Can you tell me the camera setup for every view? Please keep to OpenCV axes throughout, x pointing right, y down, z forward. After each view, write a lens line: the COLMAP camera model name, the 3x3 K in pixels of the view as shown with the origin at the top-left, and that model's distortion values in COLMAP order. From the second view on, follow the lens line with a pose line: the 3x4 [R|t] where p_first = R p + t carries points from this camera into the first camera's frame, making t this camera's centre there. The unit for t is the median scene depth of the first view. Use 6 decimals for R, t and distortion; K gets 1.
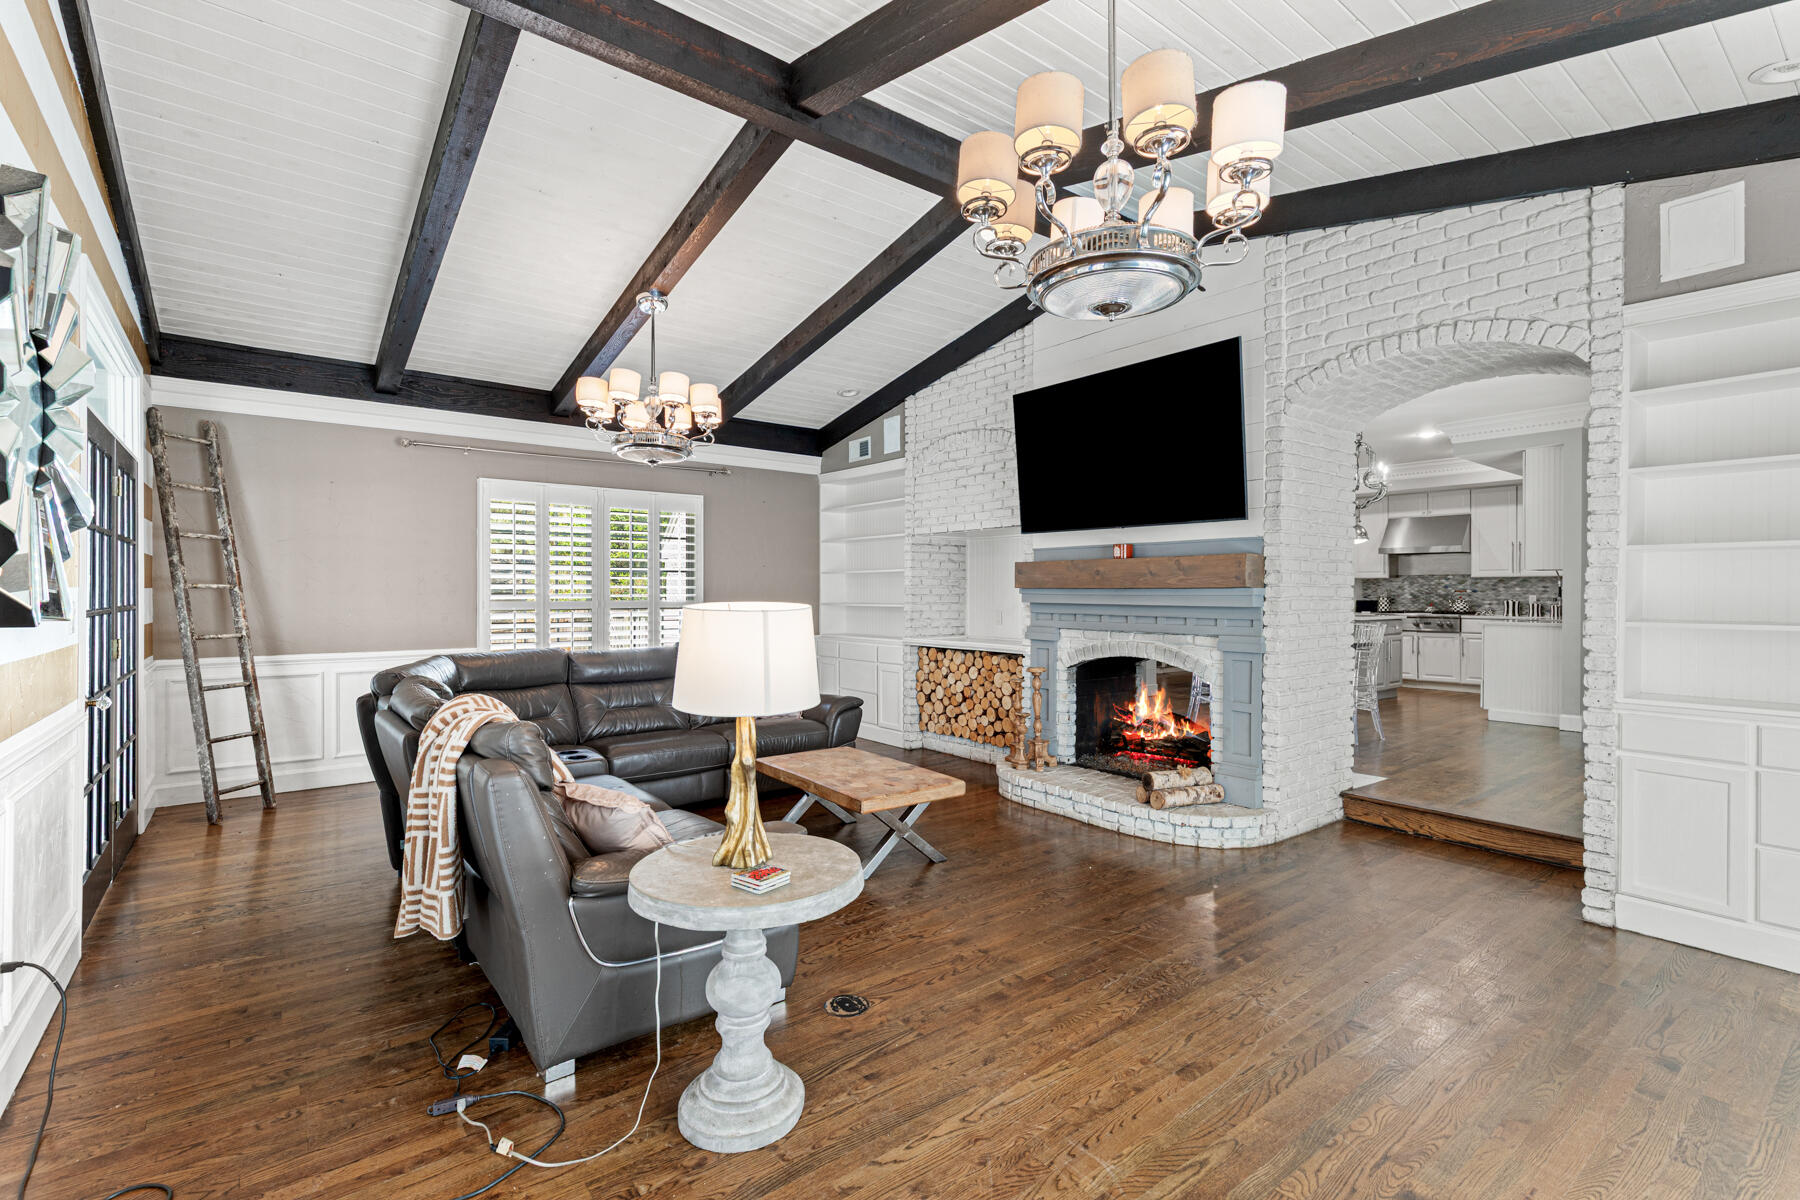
lens RADIAL K [[816.9, 0, 900.0], [0, 816.9, 600.0], [0, 0, 1]] dist [-0.000469, -0.000032]
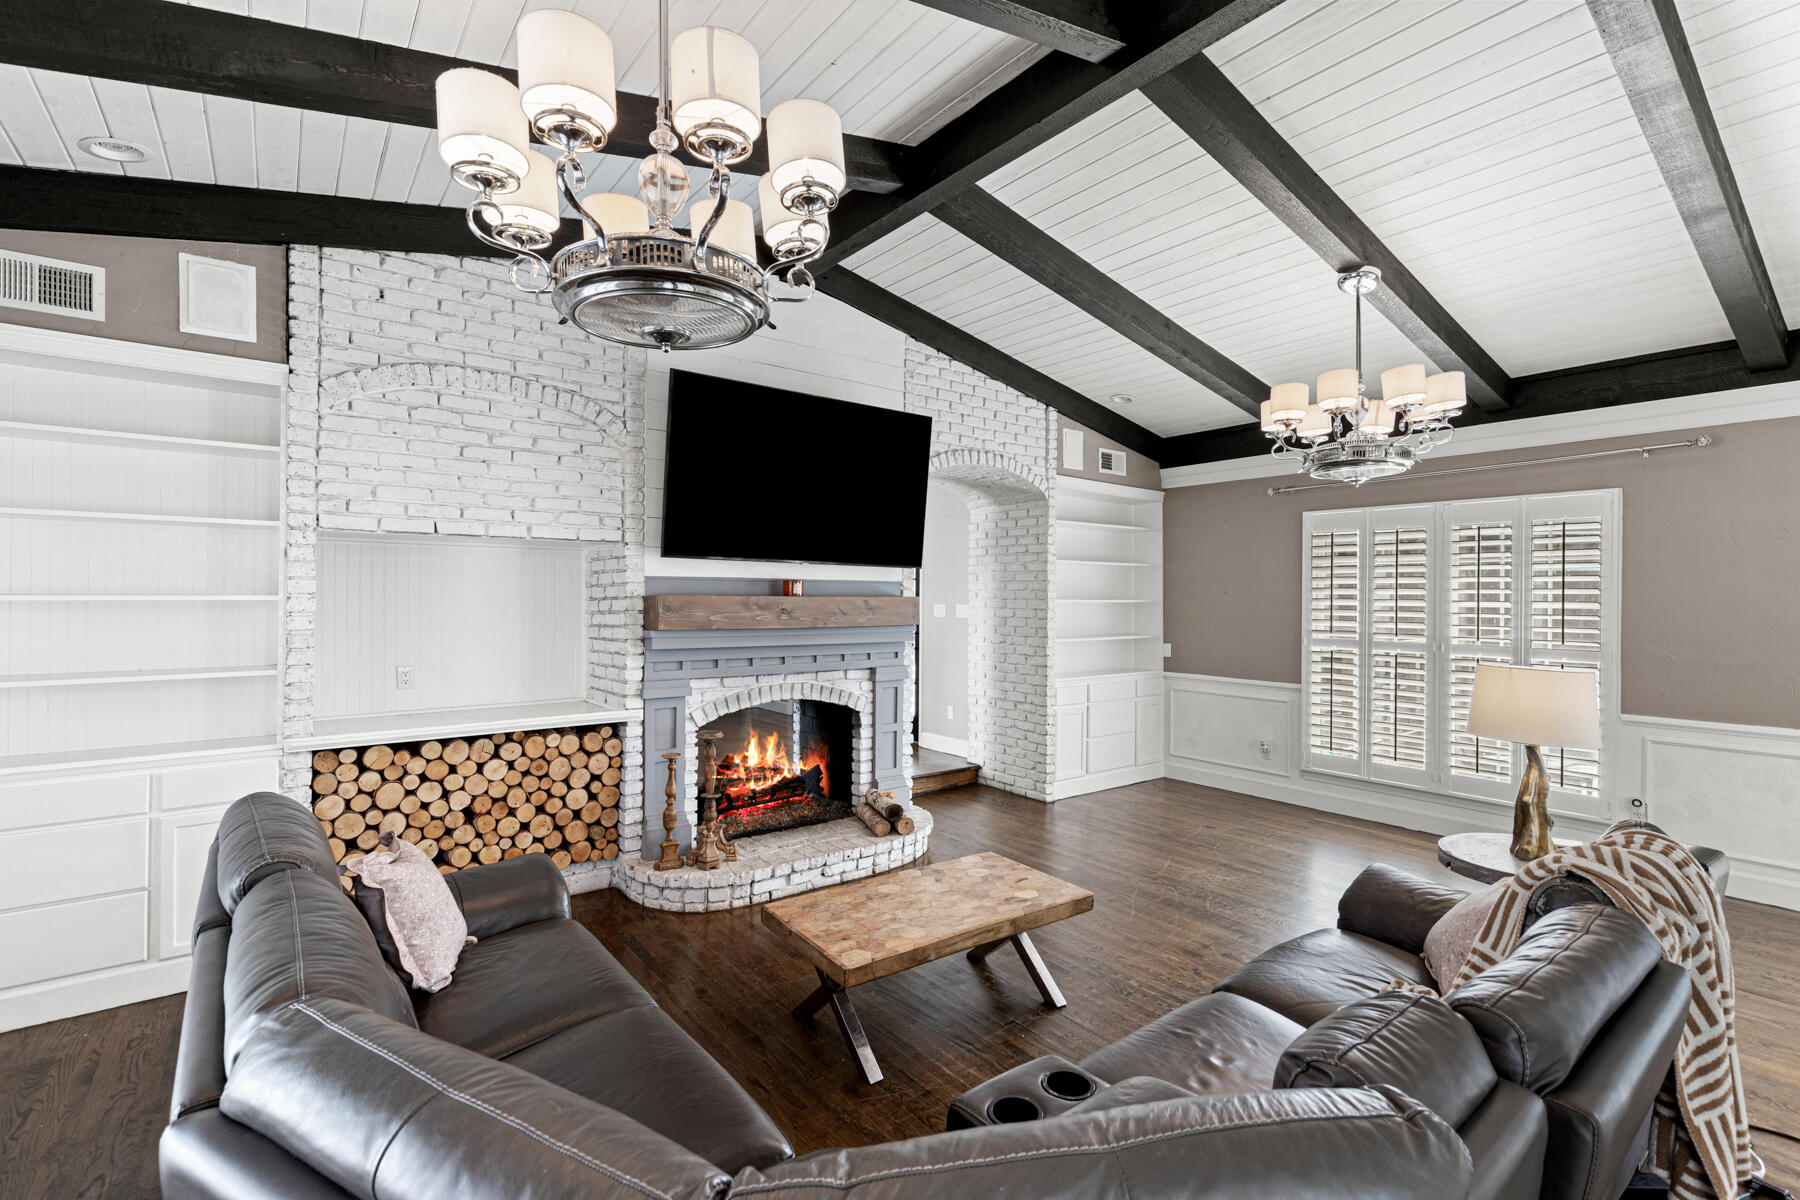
lens RADIAL K [[807.4, 0, 900.0], [0, 807.4, 600.0], [0, 0, 1]] dist [0.001135, 0.000328]
pose [[0.003439, 0.004447, 0.999984, -0.727424], [0.011149, 0.999928, -0.004485, -0.045152], [-0.999932, 0.011164, 0.003389, 0.987114]]
